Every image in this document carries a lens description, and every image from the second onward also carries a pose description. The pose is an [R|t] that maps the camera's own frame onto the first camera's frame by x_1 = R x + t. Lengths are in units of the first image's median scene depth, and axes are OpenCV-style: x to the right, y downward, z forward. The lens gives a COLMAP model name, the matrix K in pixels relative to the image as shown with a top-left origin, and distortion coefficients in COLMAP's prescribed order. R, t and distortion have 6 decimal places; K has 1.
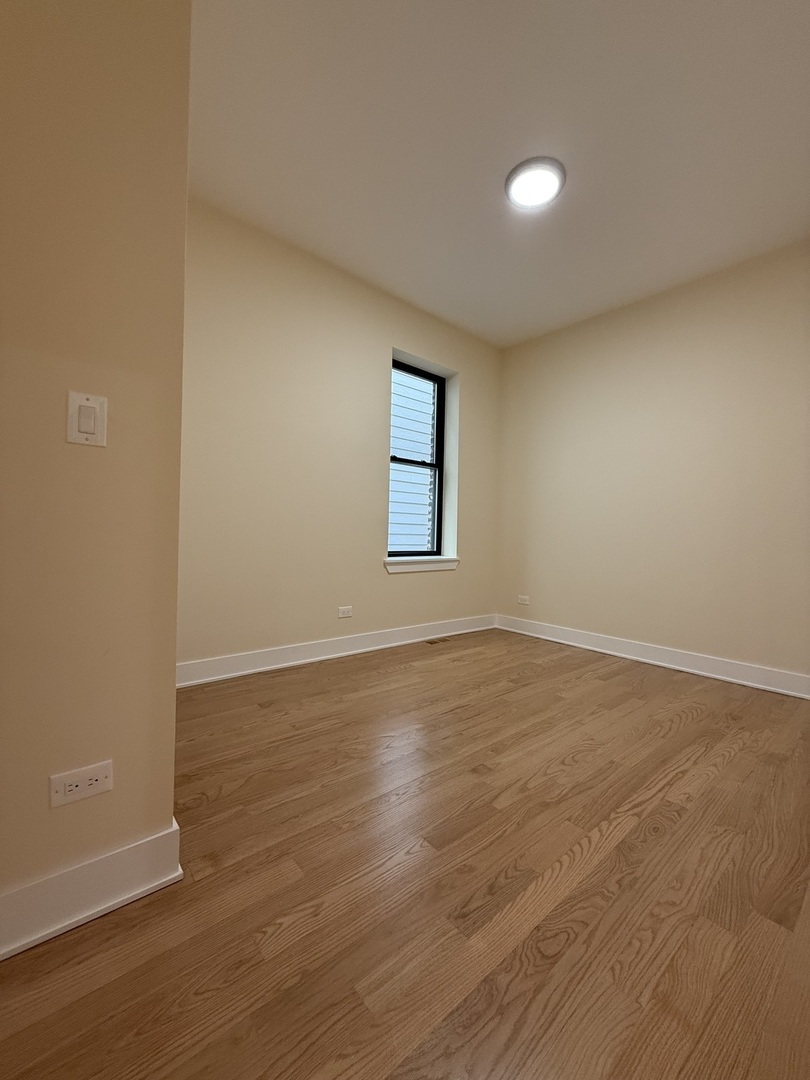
lens RADIAL K [[425.0, 0, 404.9], [0, 425.0, 540.2], [0, 0, 1]] dist [-0.002211, -0.000033]
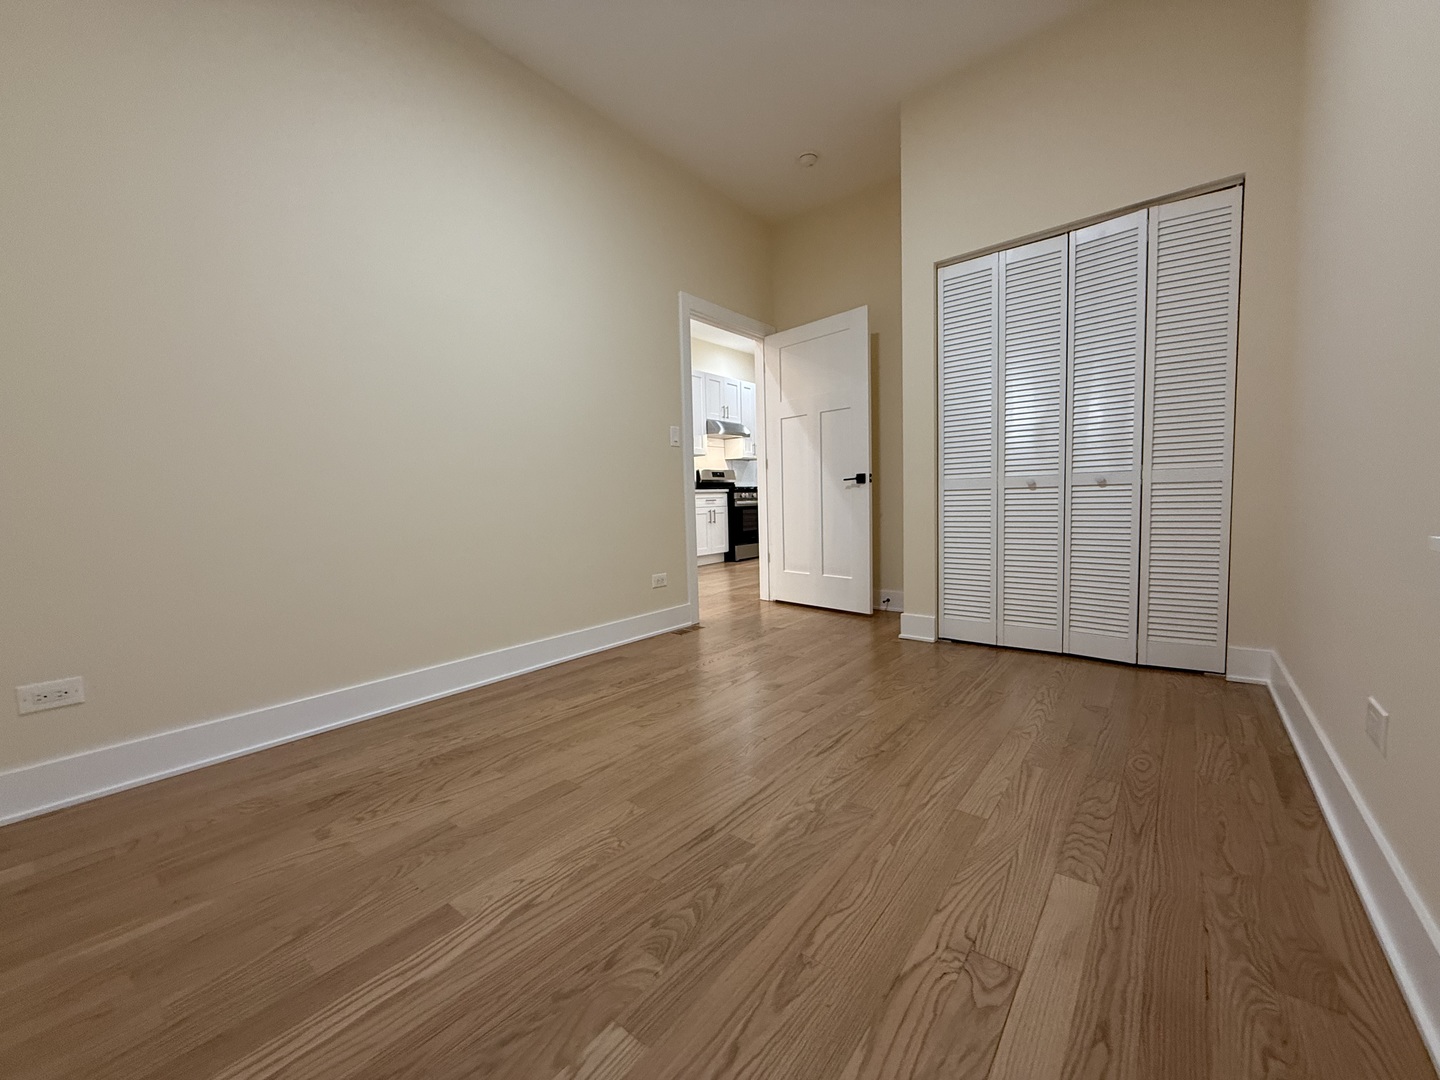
lens RADIAL K [[566.6, 0, 721.3], [0, 566.6, 538.4], [0, 0, 1]] dist [-0.002211, -0.000033]
pose [[-0.980804, 0.019836, -0.193987, 0.414925], [0.003970, 0.996638, 0.081838, 0.038690], [0.194958, 0.079496, -0.977585, 1.687284]]
